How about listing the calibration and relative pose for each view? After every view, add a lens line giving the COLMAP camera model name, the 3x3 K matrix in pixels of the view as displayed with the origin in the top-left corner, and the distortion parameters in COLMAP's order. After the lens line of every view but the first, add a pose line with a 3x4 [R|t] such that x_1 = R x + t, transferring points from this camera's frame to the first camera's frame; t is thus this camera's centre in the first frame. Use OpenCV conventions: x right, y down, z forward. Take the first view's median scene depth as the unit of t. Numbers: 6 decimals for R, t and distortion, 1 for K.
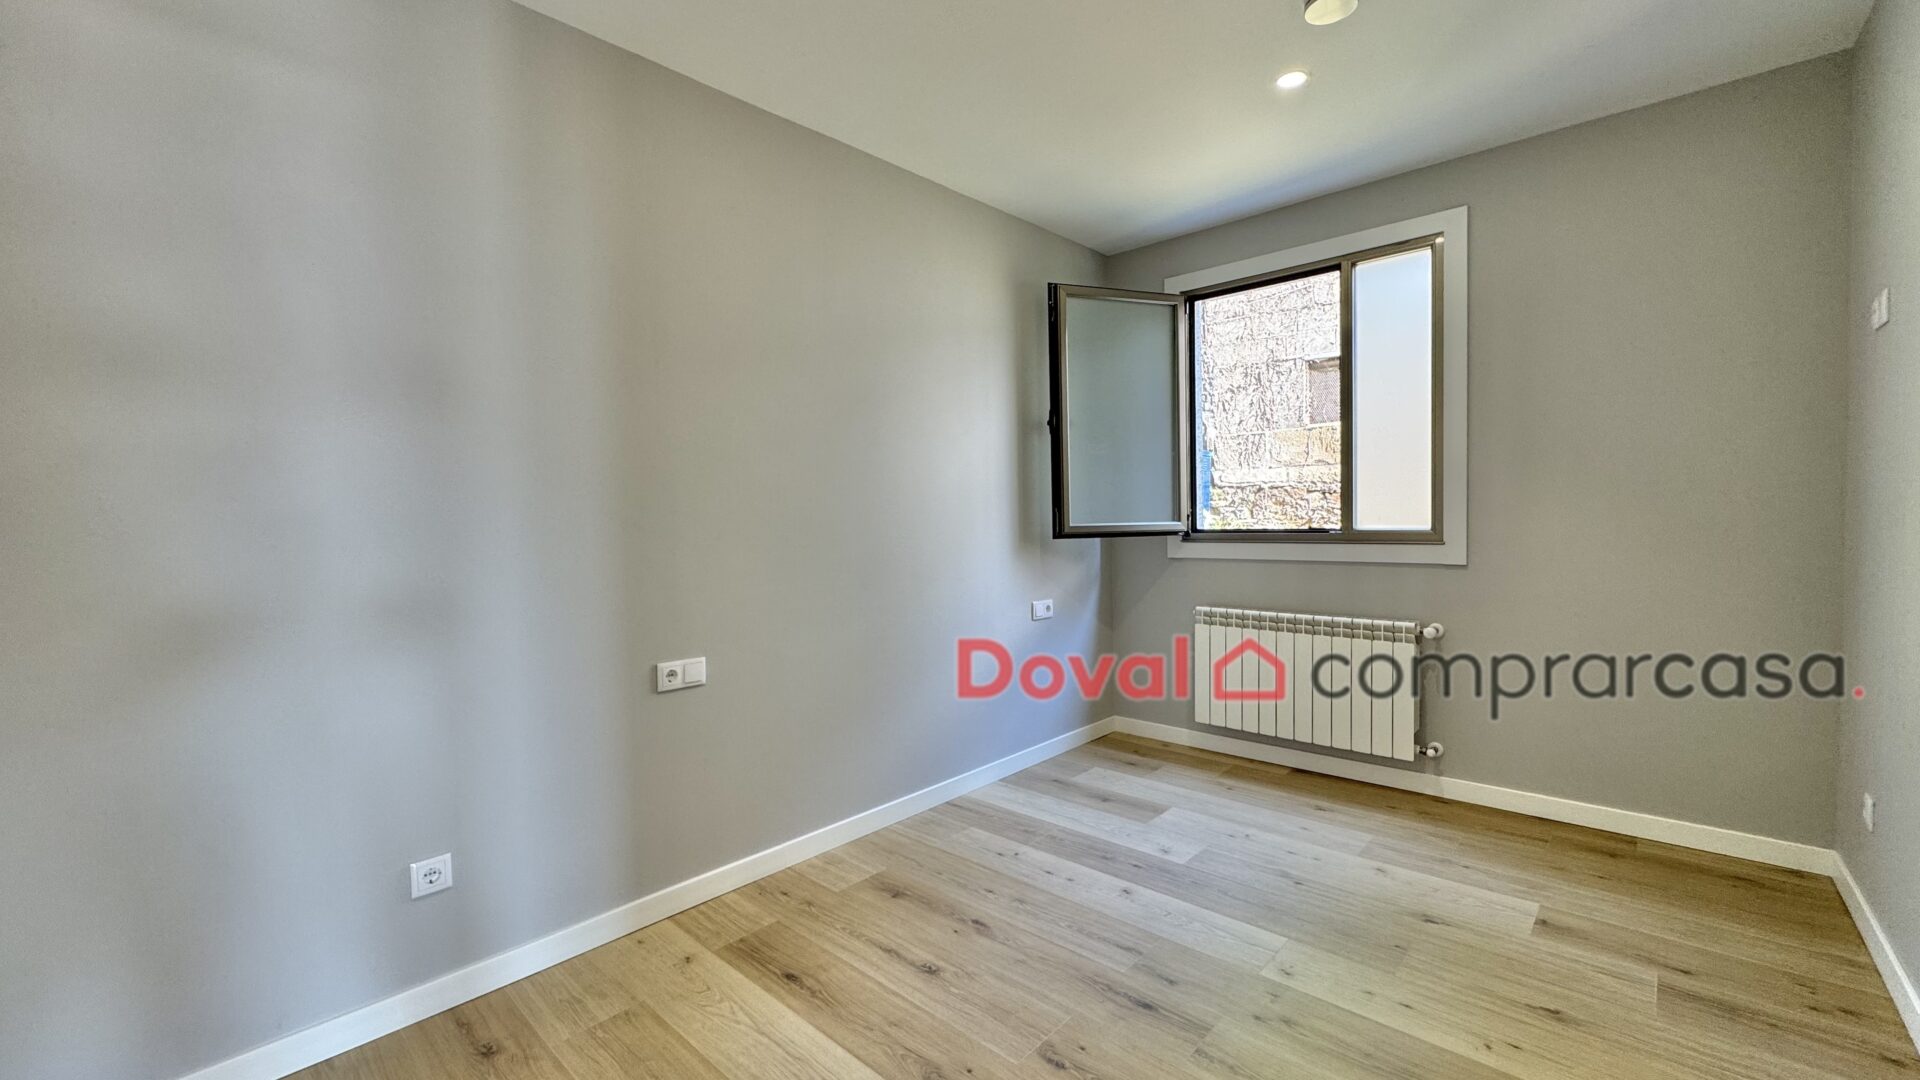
lens RADIAL K [[760.4, 0, 957.7], [0, 760.4, 539.9], [0, 0, 1]] dist [0.000427, 0.000061]
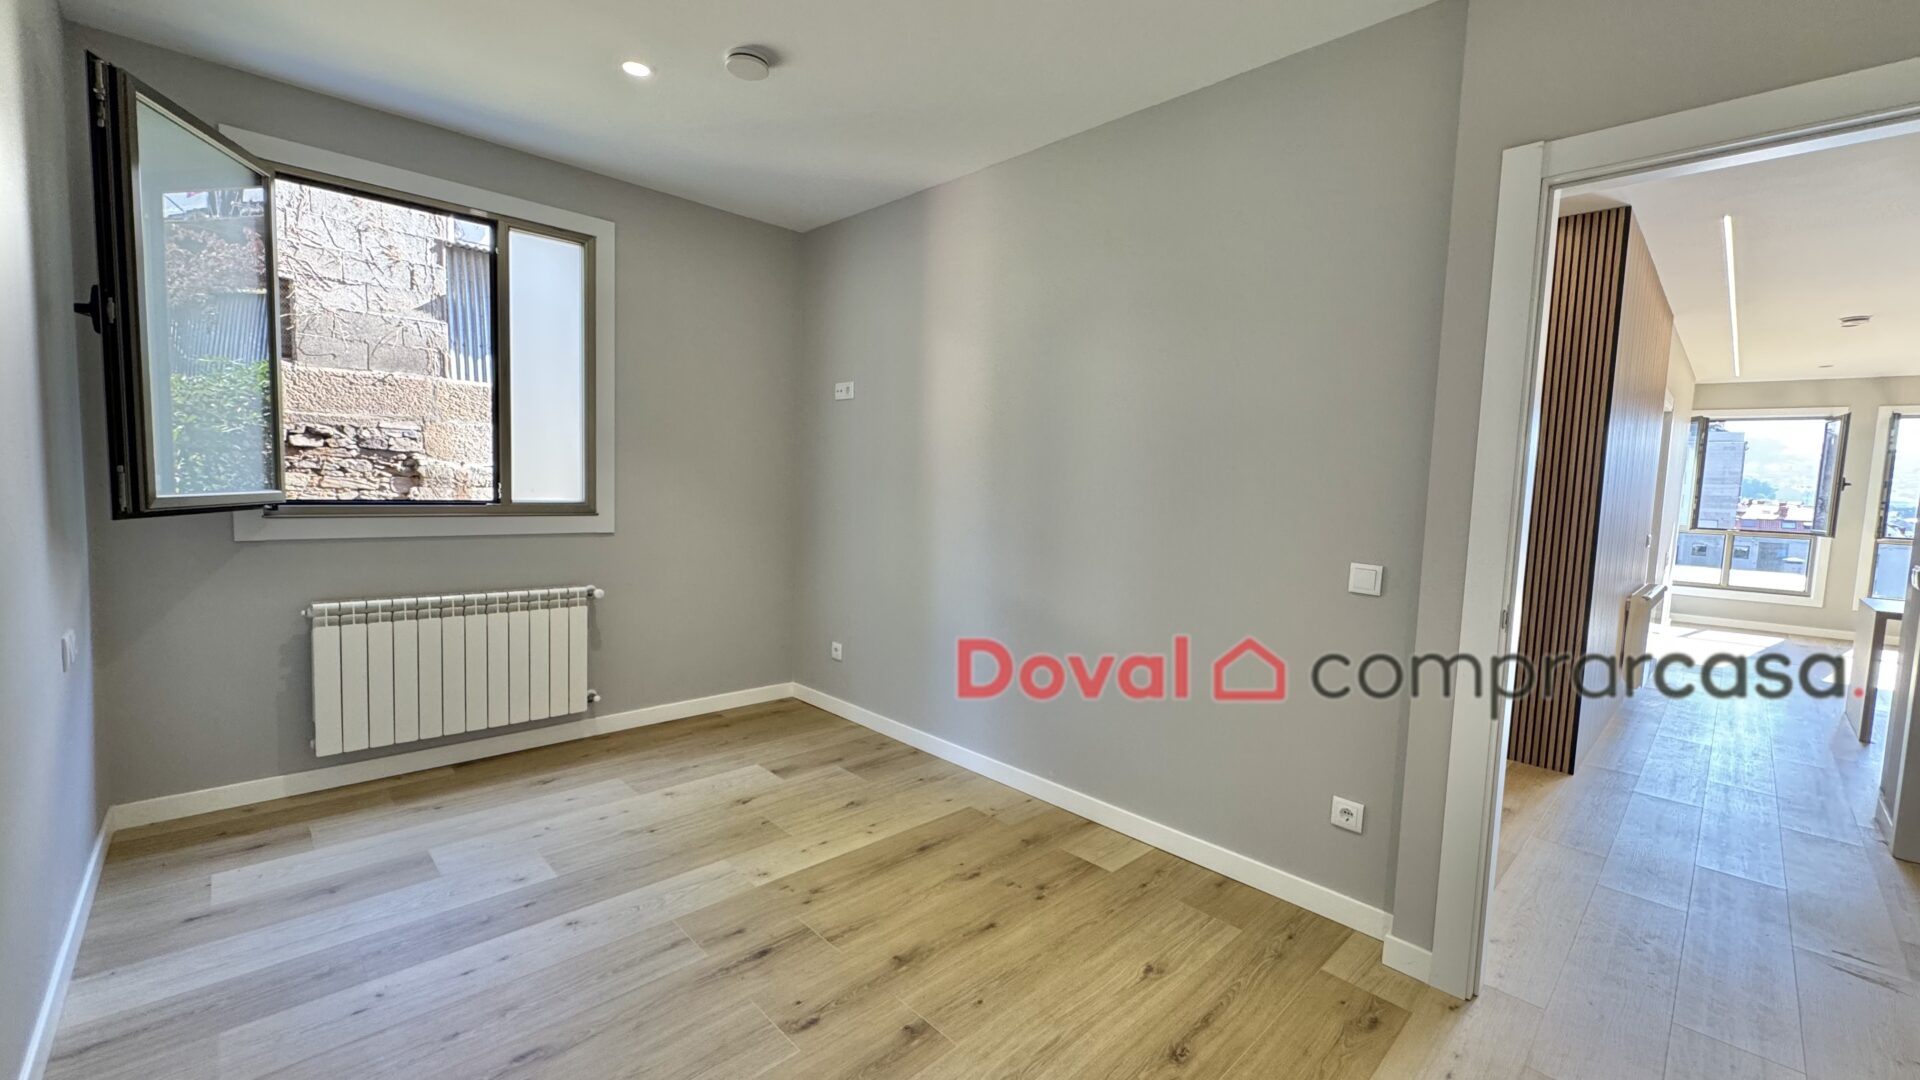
lens RADIAL K [[760.4, 0, 957.7], [0, 760.4, 539.9], [0, 0, 1]] dist [0.000427, 0.000061]
pose [[0.057574, -0.055509, 0.996797, -0.475173], [-0.002478, 0.998442, 0.055744, -0.022727], [-0.998338, -0.005680, 0.057347, 0.401446]]
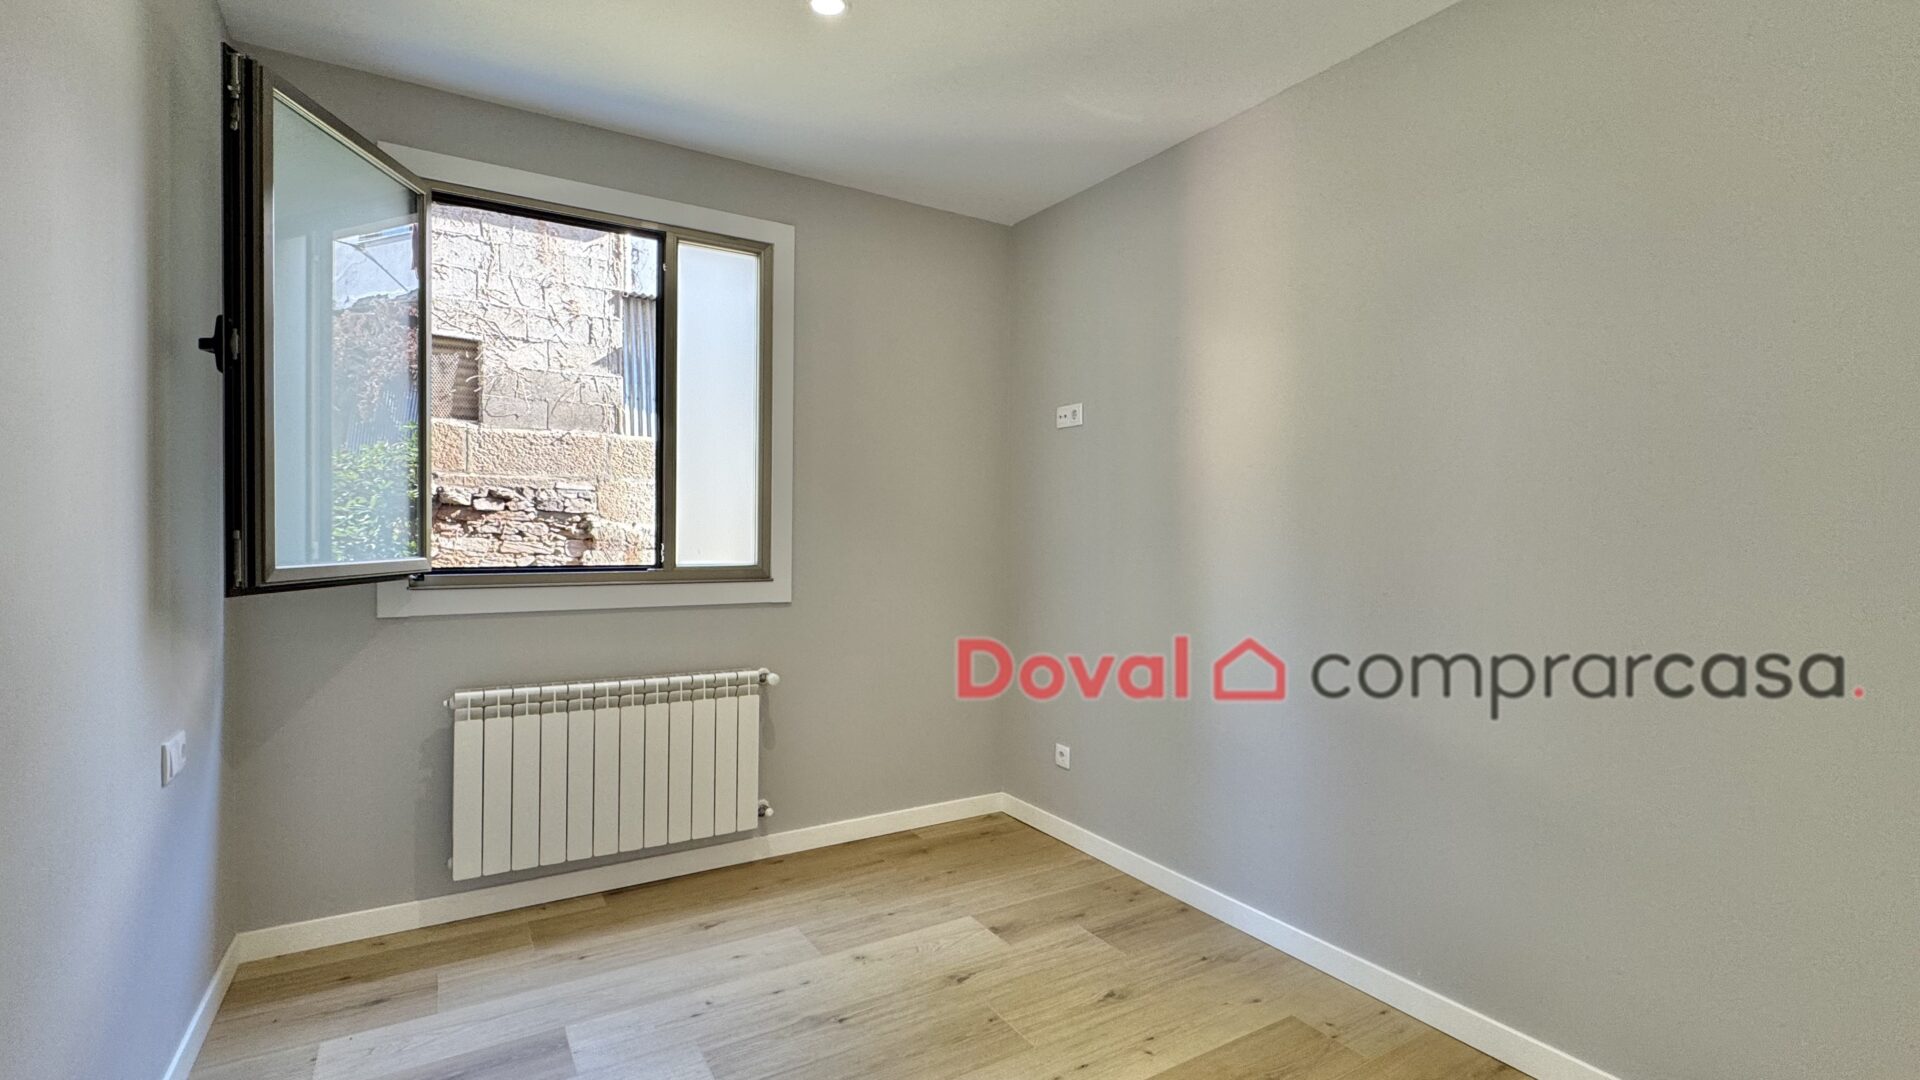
lens RADIAL K [[849.7, 0, 963.5], [0, 849.7, 542.1], [0, 0, 1]] dist [-0.002523, 0.000087]
pose [[0.267341, 0.008993, 0.963560, -0.296552], [0.015860, 0.999780, -0.013731, -0.024052], [-0.963471, 0.018953, 0.267140, 0.507708]]
